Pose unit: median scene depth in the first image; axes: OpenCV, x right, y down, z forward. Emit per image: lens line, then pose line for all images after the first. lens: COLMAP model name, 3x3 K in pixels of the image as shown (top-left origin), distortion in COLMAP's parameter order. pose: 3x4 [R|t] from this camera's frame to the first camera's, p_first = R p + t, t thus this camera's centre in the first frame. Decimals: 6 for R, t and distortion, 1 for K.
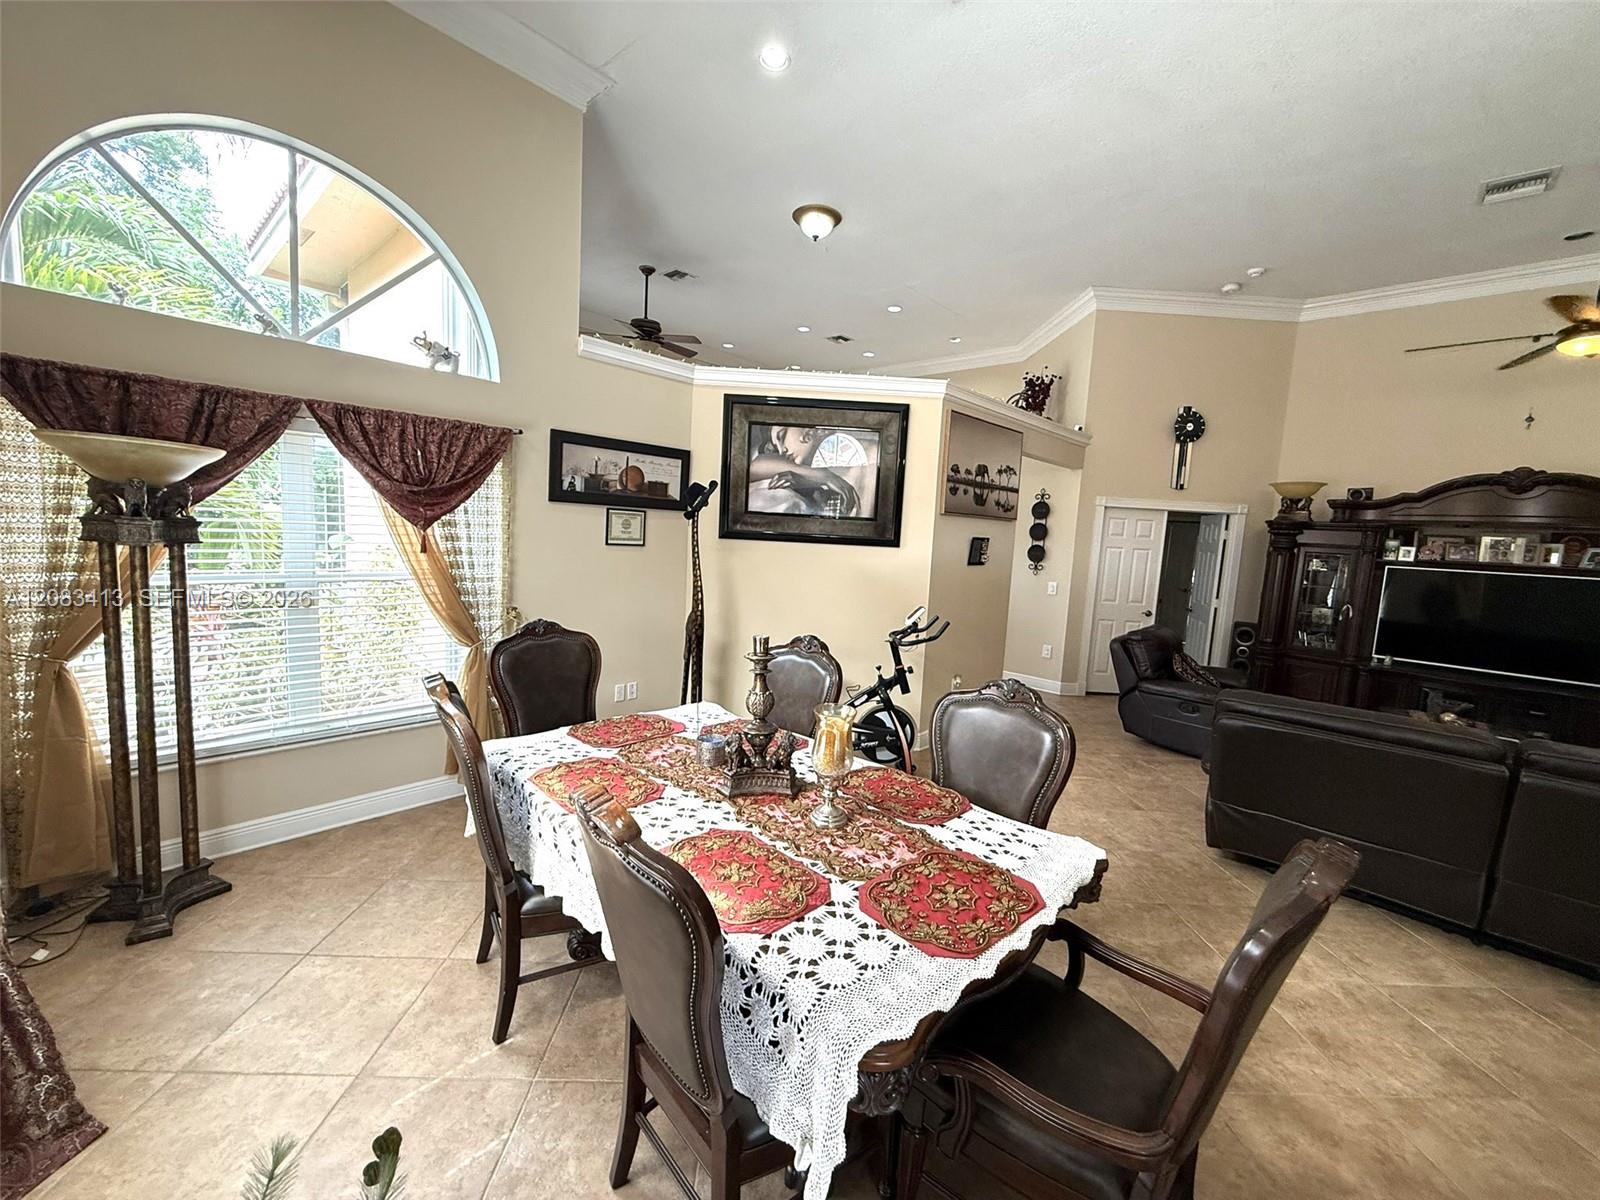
lens RADIAL K [[634.7, 0, 800.0], [0, 634.7, 600.0], [0, 0, 1]] dist [-0.002516, -0.000444]
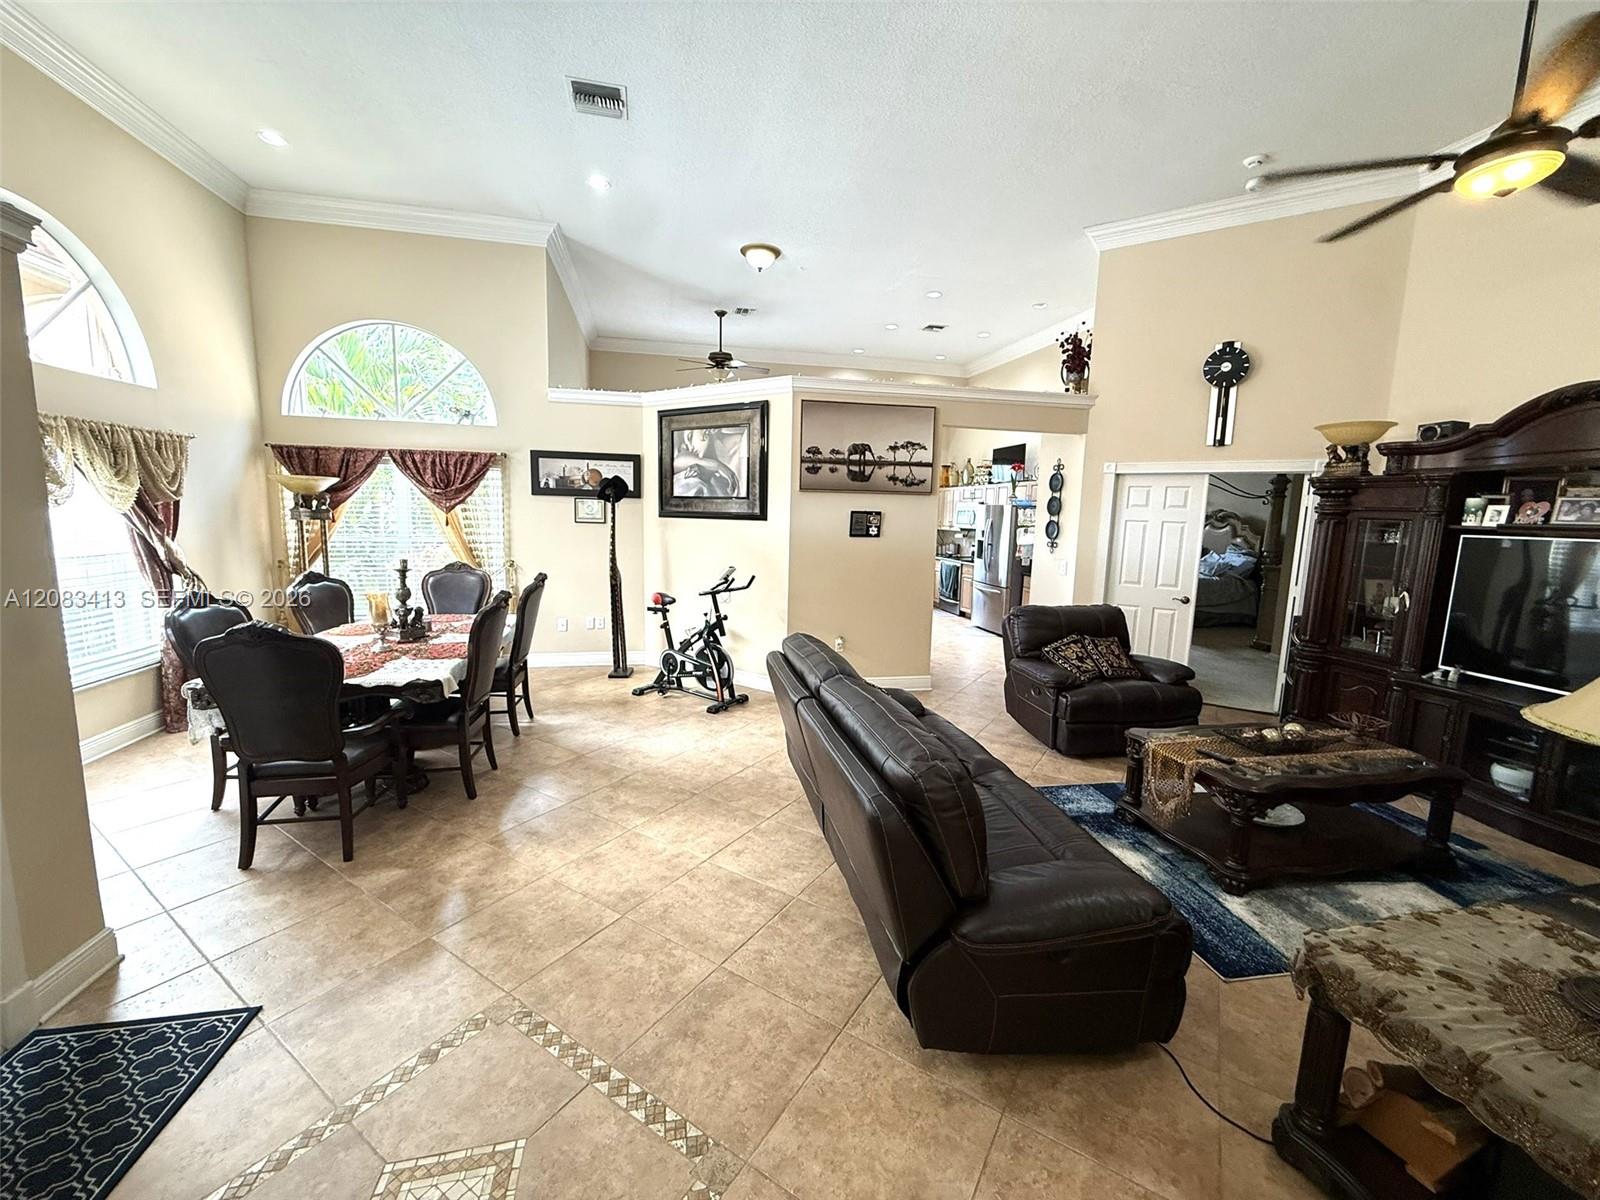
lens RADIAL K [[634.7, 0, 800.0], [0, 634.7, 600.0], [0, 0, 1]] dist [-0.002516, -0.000444]
pose [[0.824787, 0.045416, -0.563616, 0.898352], [-0.043297, 0.998915, 0.017133, 0.043481], [0.563783, 0.010272, 0.825859, 0.051029]]
